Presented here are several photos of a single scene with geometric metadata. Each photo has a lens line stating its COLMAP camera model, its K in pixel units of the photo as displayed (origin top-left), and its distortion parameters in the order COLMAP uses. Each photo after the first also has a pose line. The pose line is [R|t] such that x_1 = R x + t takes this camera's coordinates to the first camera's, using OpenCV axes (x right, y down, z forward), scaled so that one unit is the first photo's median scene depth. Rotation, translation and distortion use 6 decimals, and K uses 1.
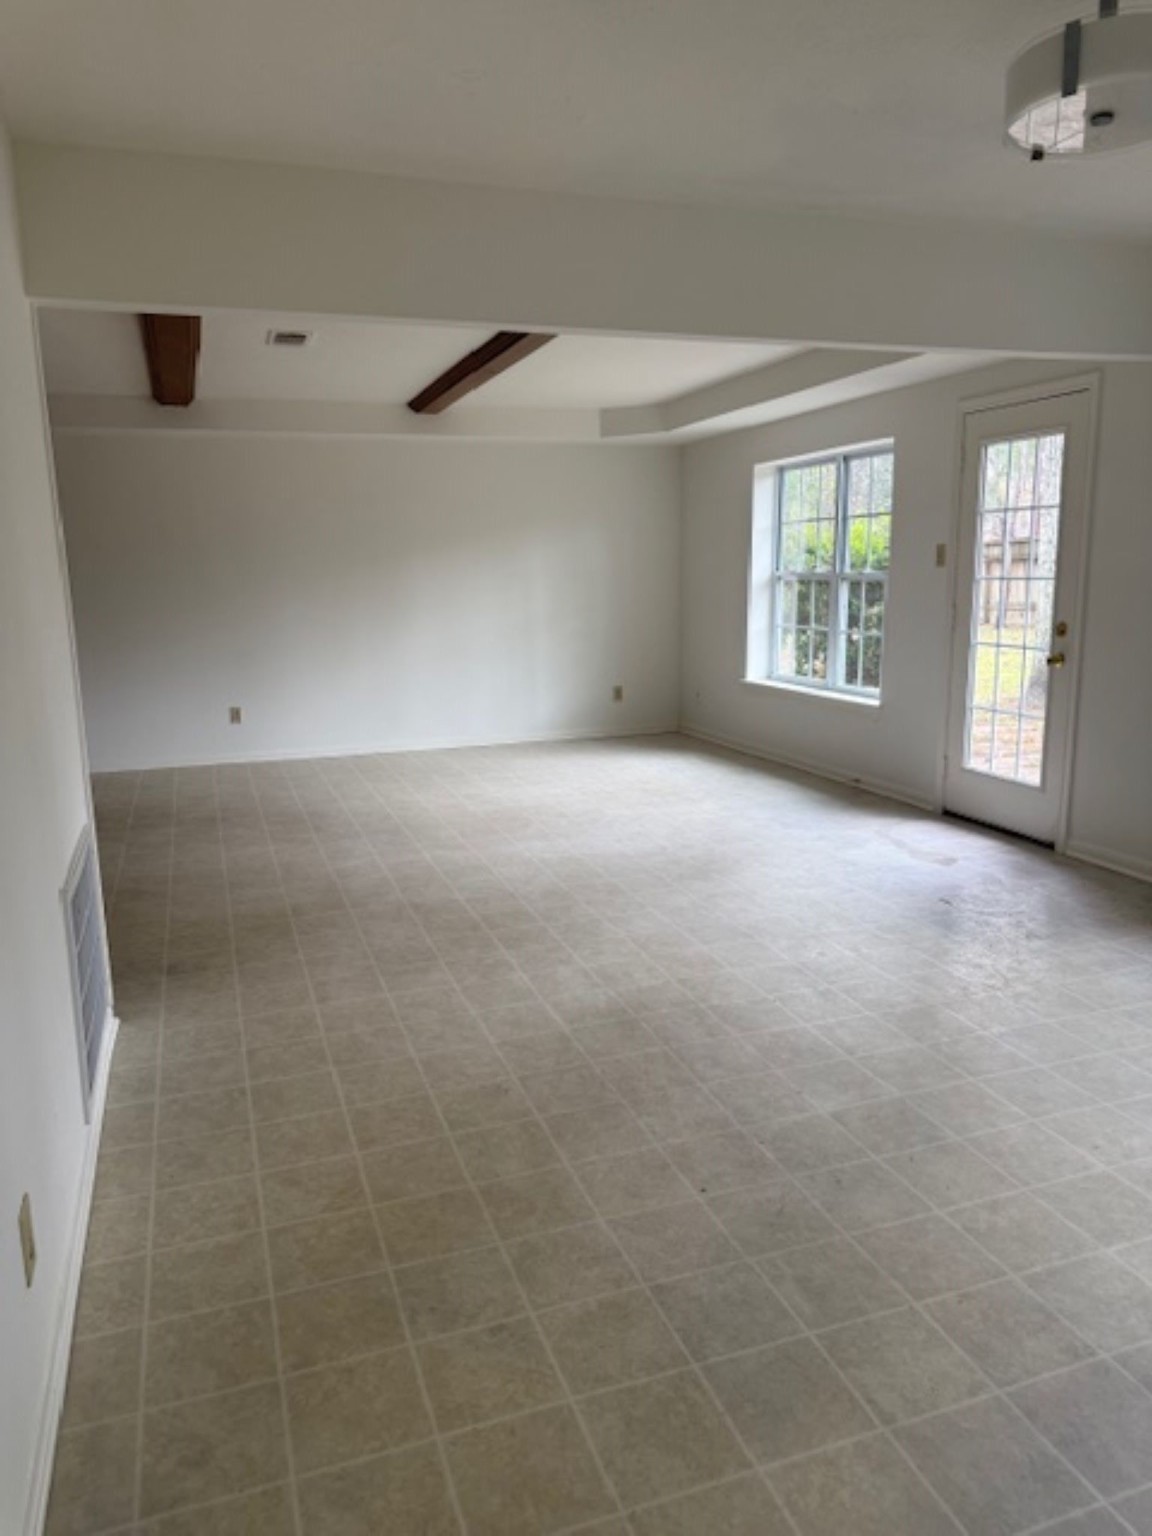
lens RADIAL K [[1089.3, 0, 576.0], [0, 1089.3, 768.0], [0, 0, 1]] dist [0.190300, -0.168740]
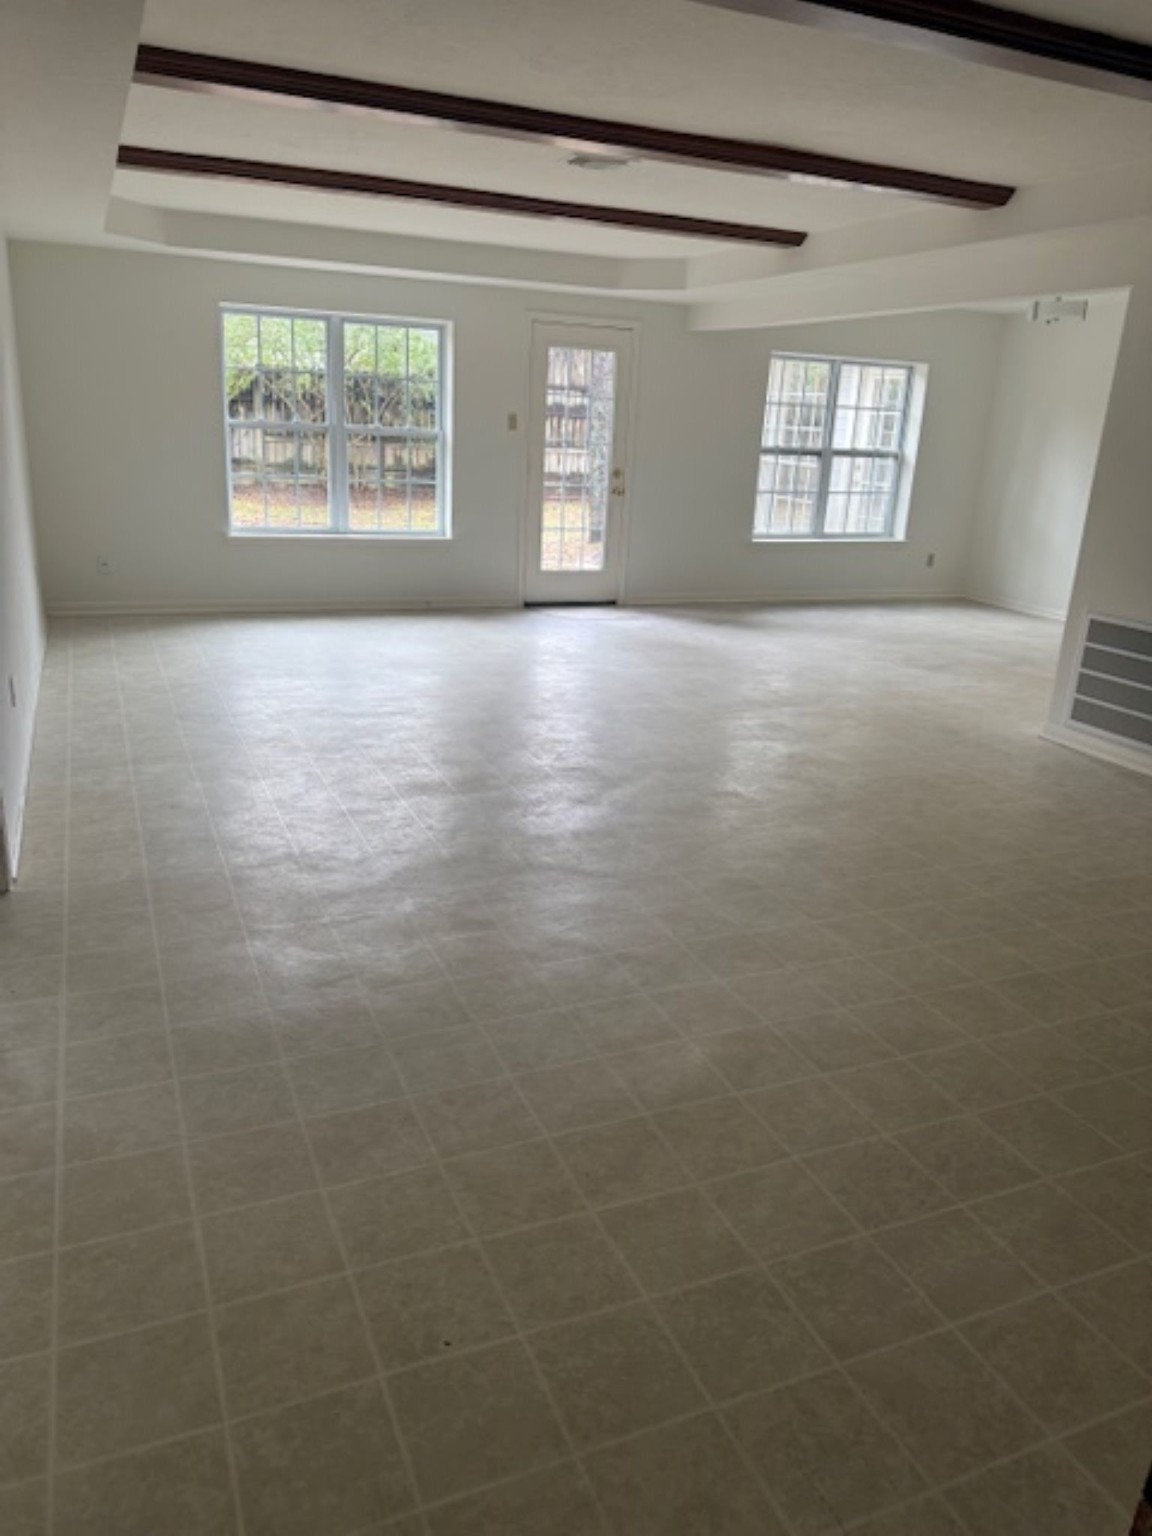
lens RADIAL K [[1093.2, 0, 576.0], [0, 1093.2, 768.0], [0, 0, 1]] dist [0.100290, -0.167035]
pose [[-0.084140, -0.289169, 0.953573, -2.611669], [0.146857, 0.942918, 0.298896, -0.419188], [-0.985573, 0.165188, -0.036871, 2.408550]]
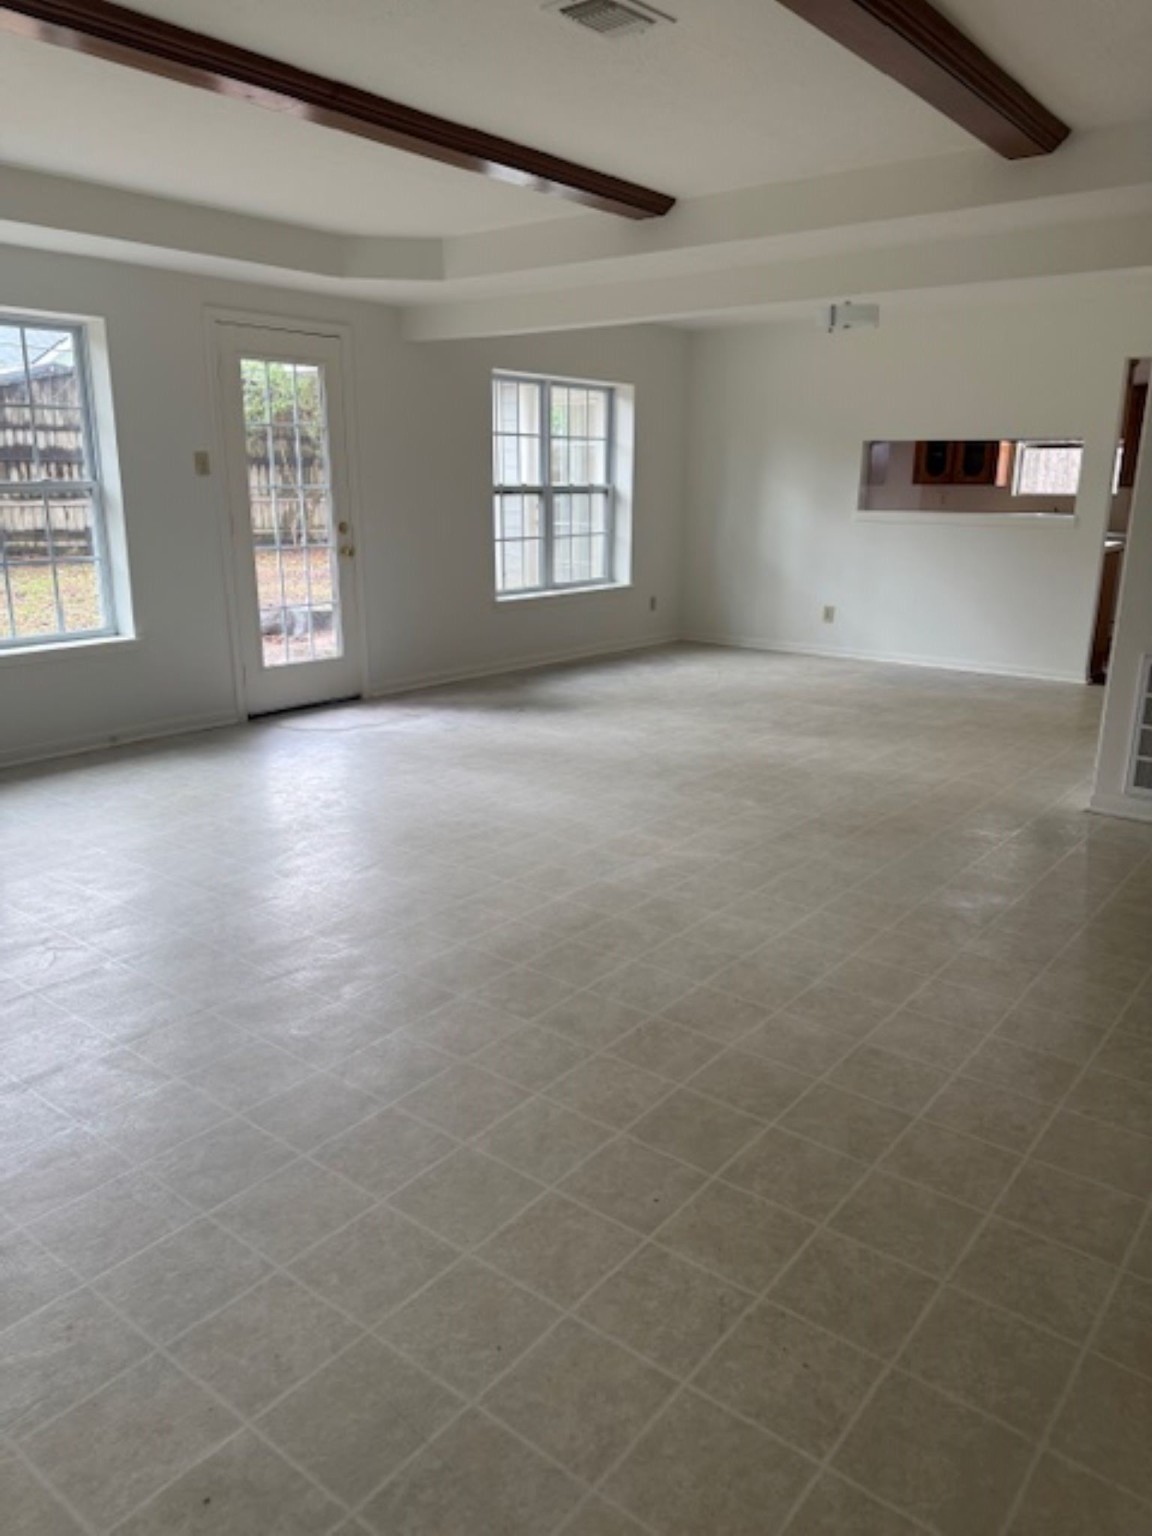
lens RADIAL K [[1093.2, 0, 576.0], [0, 1093.2, 768.0], [0, 0, 1]] dist [0.100290, -0.167035]
pose [[-0.536338, -0.202261, 0.819410, -1.594270], [0.165857, 0.926672, 0.337298, -0.497068], [-0.827547, 0.316811, -0.463463, 2.913894]]
